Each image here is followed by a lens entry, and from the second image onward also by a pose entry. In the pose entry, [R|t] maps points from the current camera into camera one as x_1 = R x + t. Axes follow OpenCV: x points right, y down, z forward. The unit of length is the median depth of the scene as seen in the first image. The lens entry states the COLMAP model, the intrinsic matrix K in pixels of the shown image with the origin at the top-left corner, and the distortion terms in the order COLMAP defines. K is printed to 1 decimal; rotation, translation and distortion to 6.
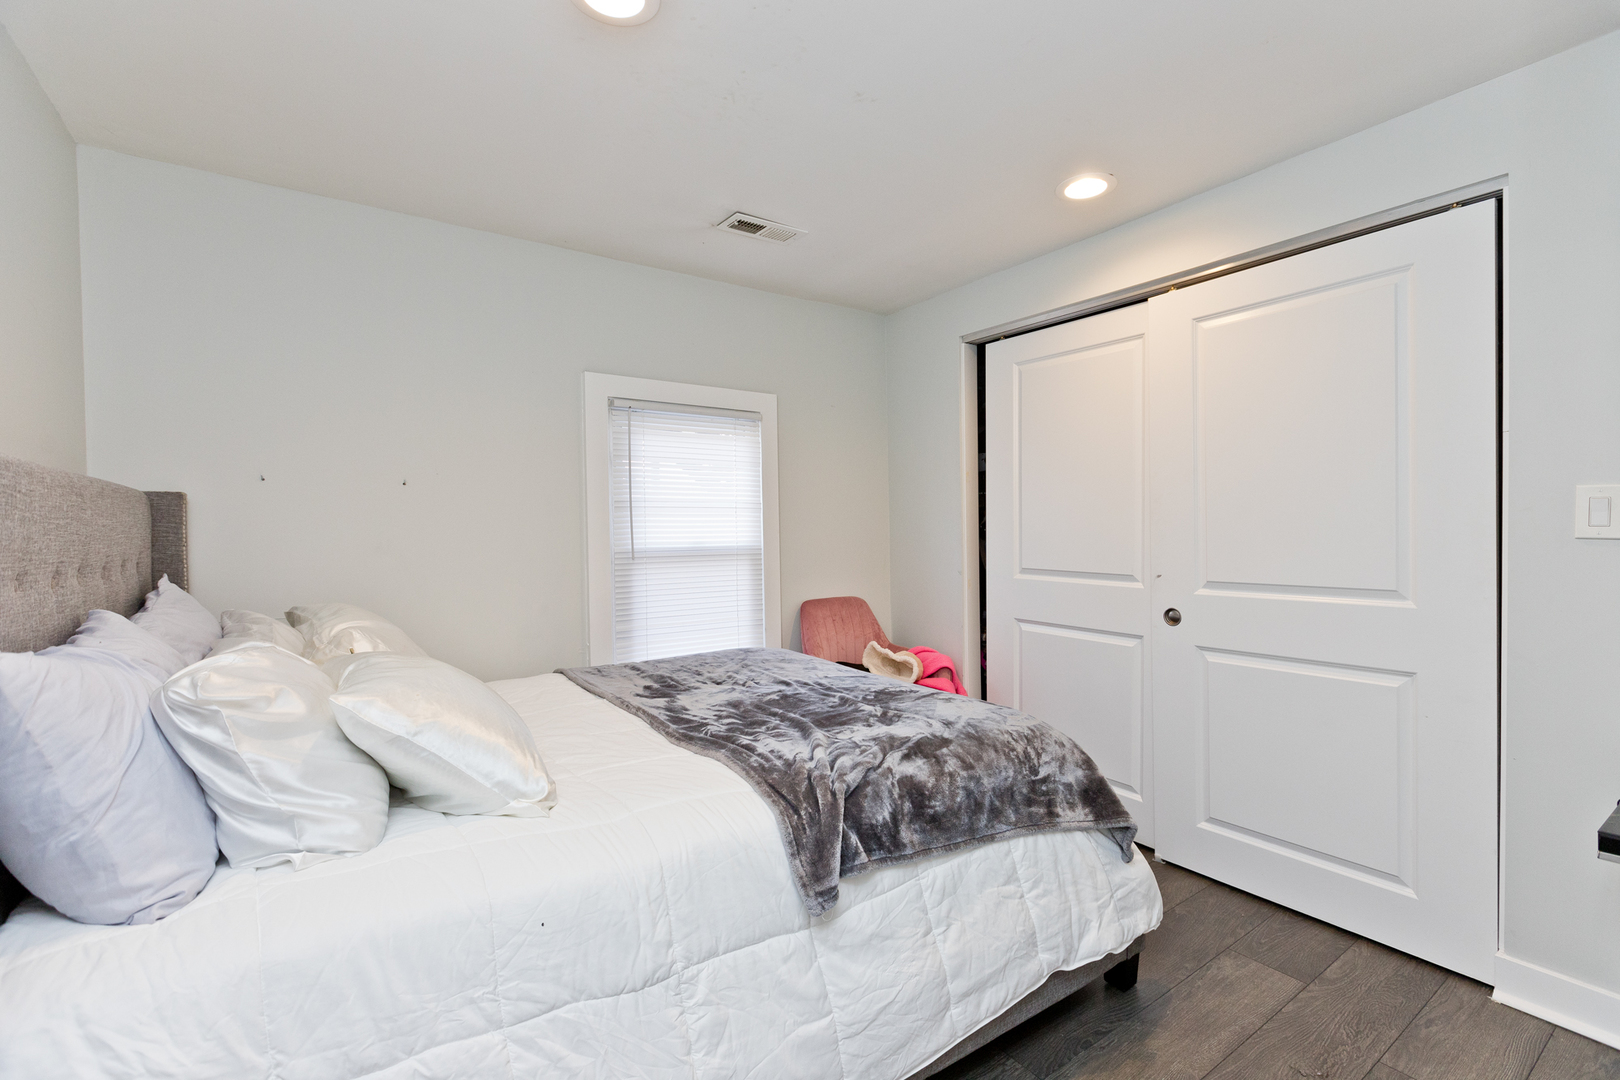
lens RADIAL K [[723.8, 0, 810.0], [0, 723.8, 540.0], [0, 0, 1]] dist [-0.000340, -0.000055]
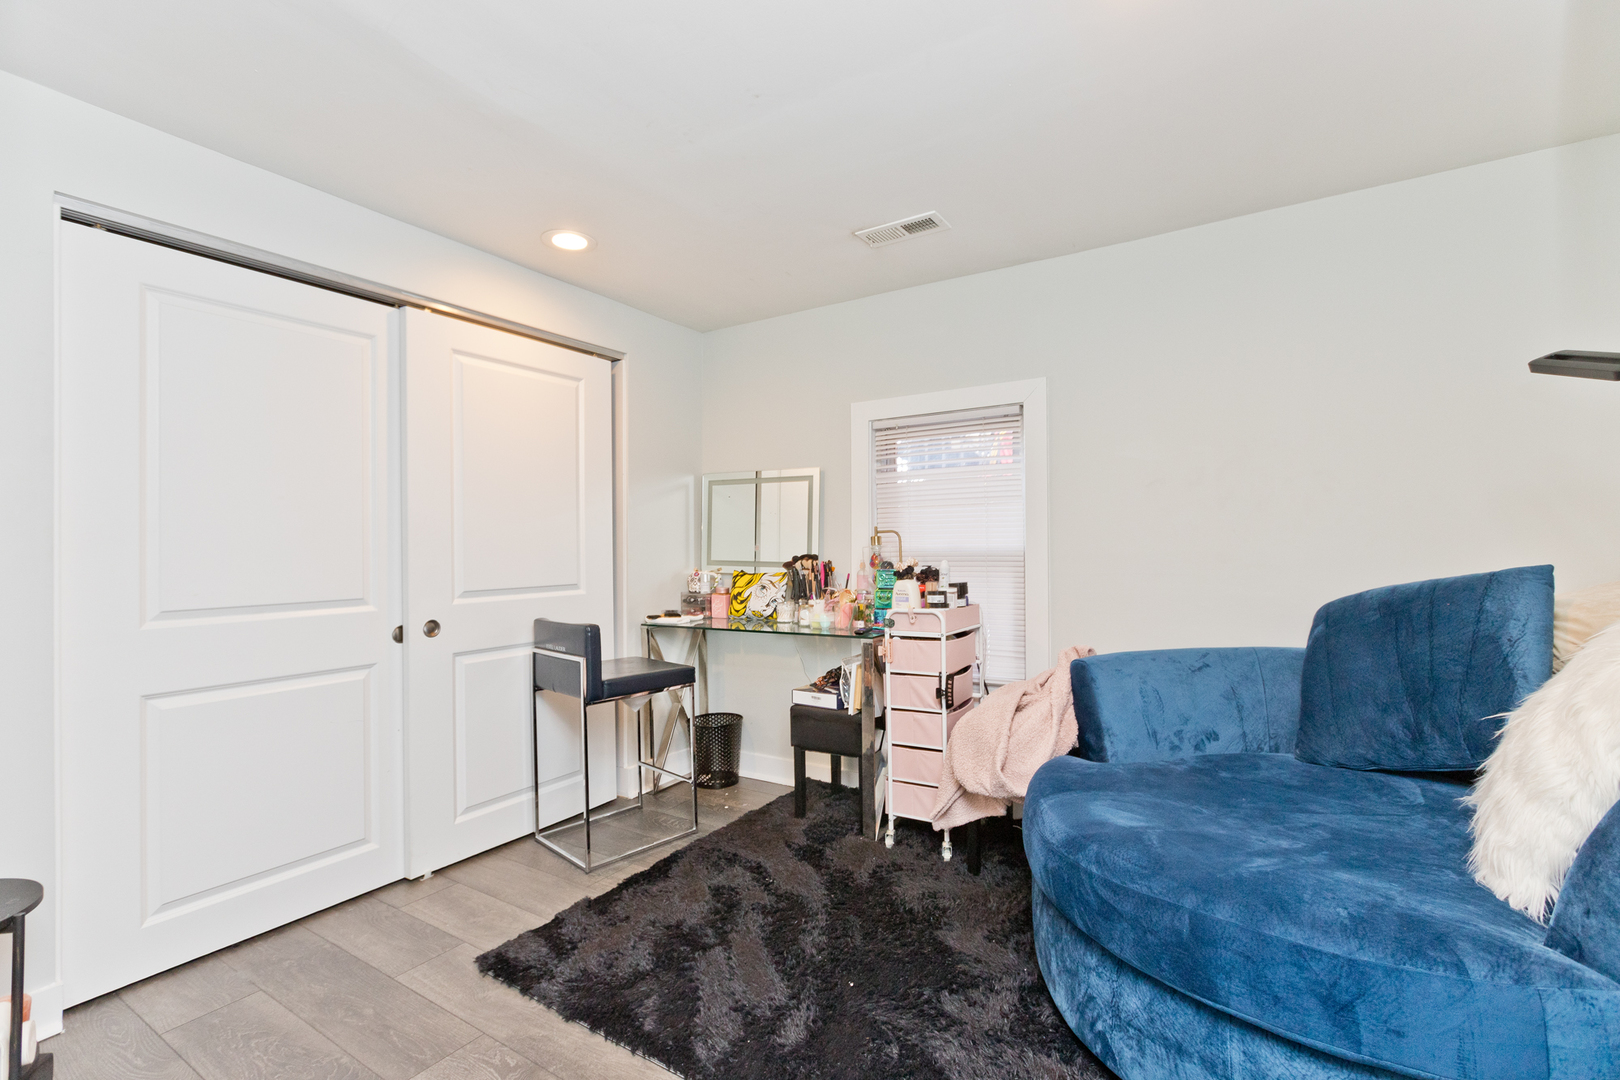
lens RADIAL K [[723.8, 0, 810.0], [0, 723.8, 540.0], [0, 0, 1]] dist [-0.000340, -0.000055]
pose [[-0.378310, 0.011500, 0.925608, -0.598109], [0.018785, 0.999812, -0.004745, -0.005536], [-0.925488, 0.015592, -0.378455, 0.811746]]
